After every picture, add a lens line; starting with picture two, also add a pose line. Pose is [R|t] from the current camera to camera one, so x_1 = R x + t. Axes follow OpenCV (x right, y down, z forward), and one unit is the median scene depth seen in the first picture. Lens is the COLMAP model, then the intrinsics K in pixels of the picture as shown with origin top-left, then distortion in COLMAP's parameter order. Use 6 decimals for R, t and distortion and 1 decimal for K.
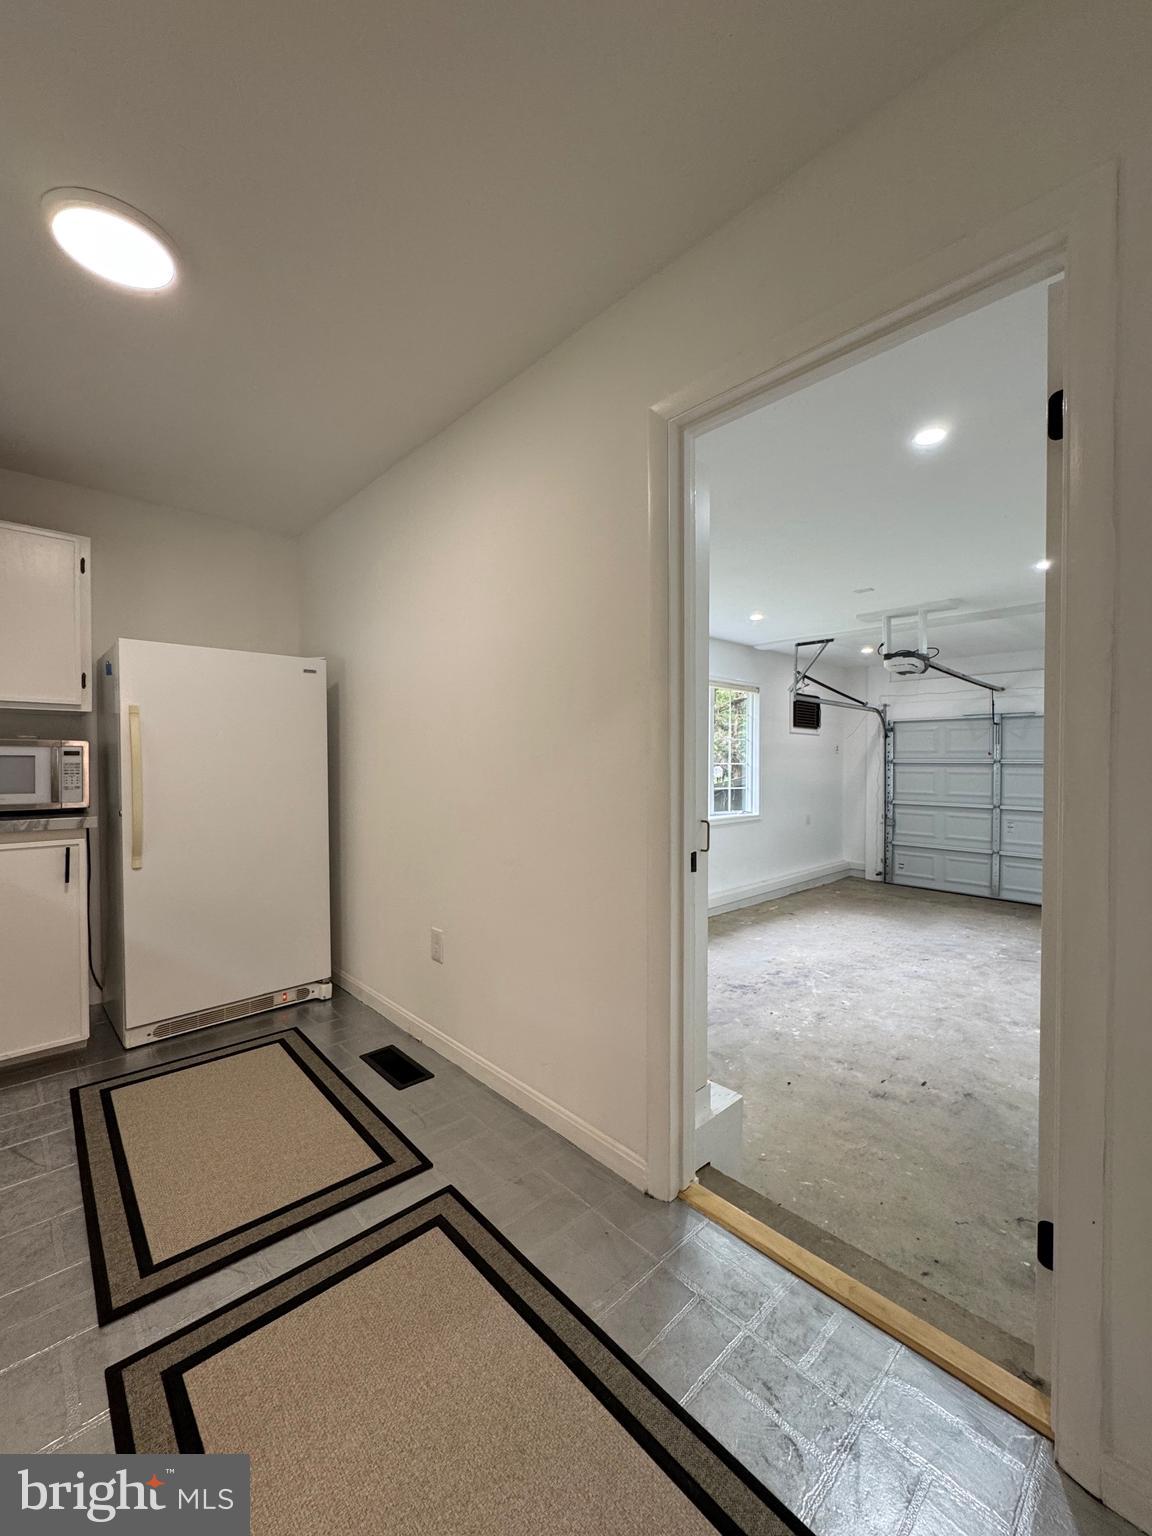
lens RADIAL K [[614.3, 0, 580.9], [0, 614.3, 768.1], [0, 0, 1]] dist [-0.003797, 0.000685]
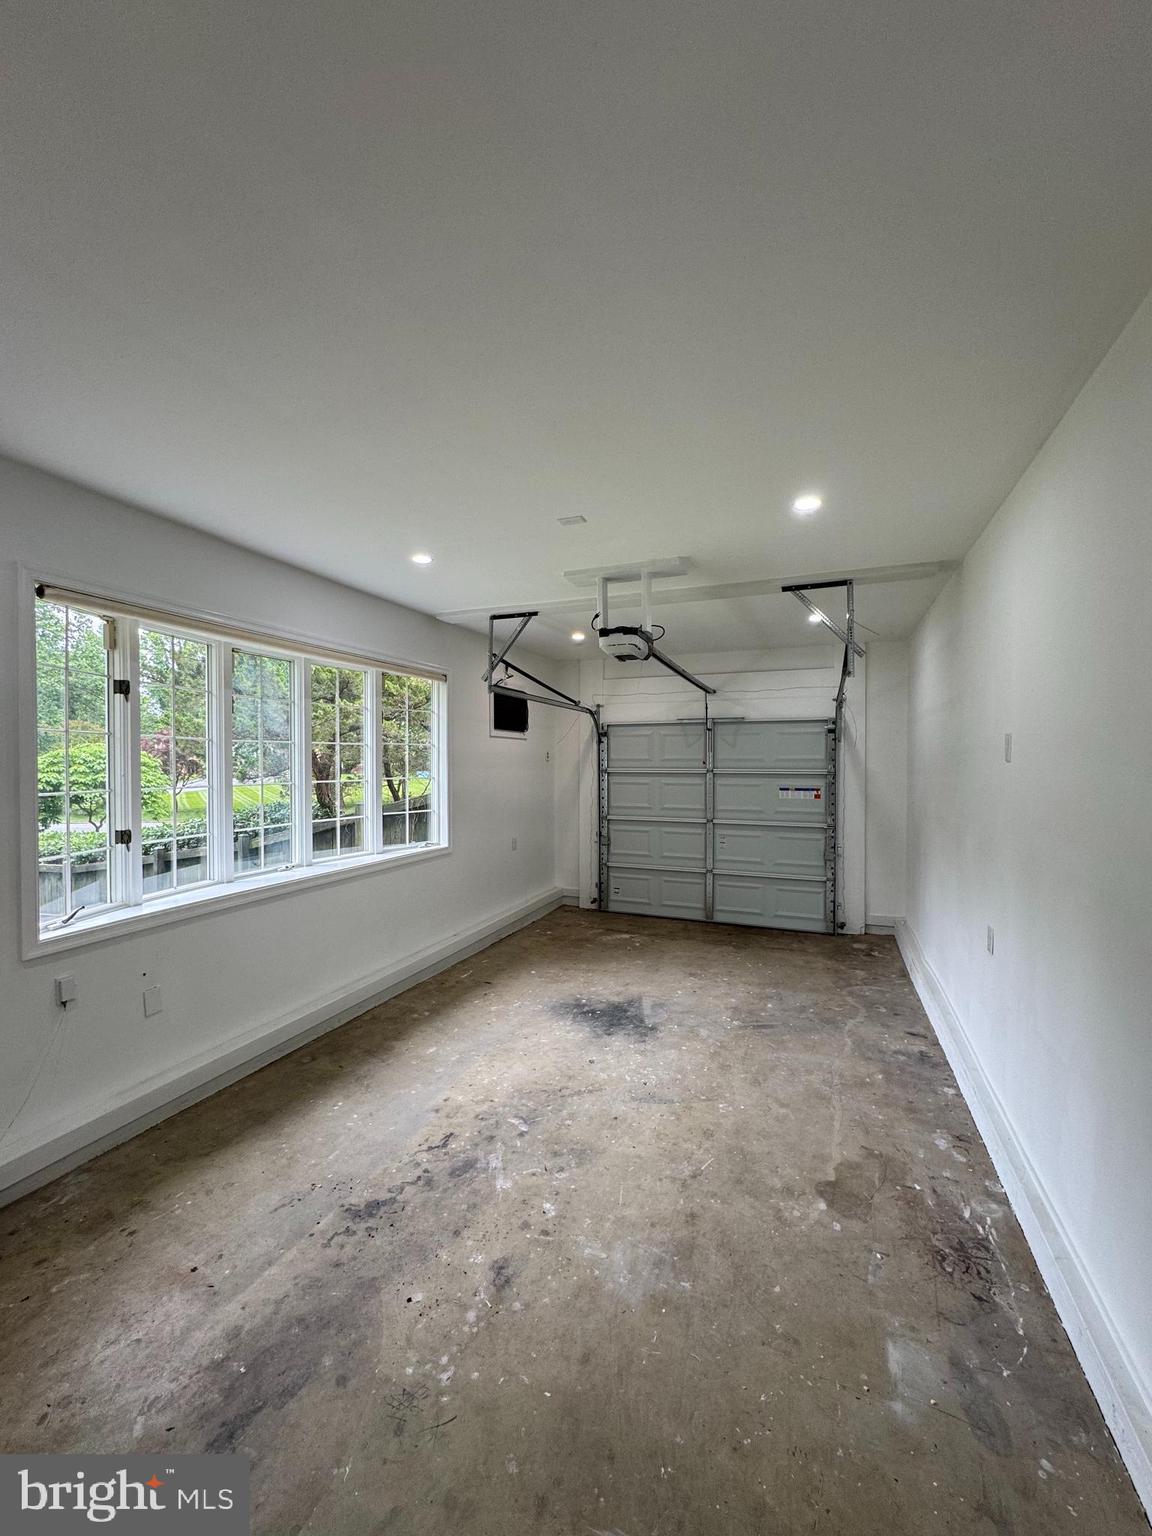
lens RADIAL K [[614.3, 0, 576.5], [0, 614.3, 765.8], [0, 0, 1]] dist [-0.003797, 0.000685]
pose [[0.909437, -0.007327, 0.415777, 0.124369], [0.009189, 0.999955, -0.002477, -0.018434], [-0.415740, 0.006073, 0.909463, 0.262458]]
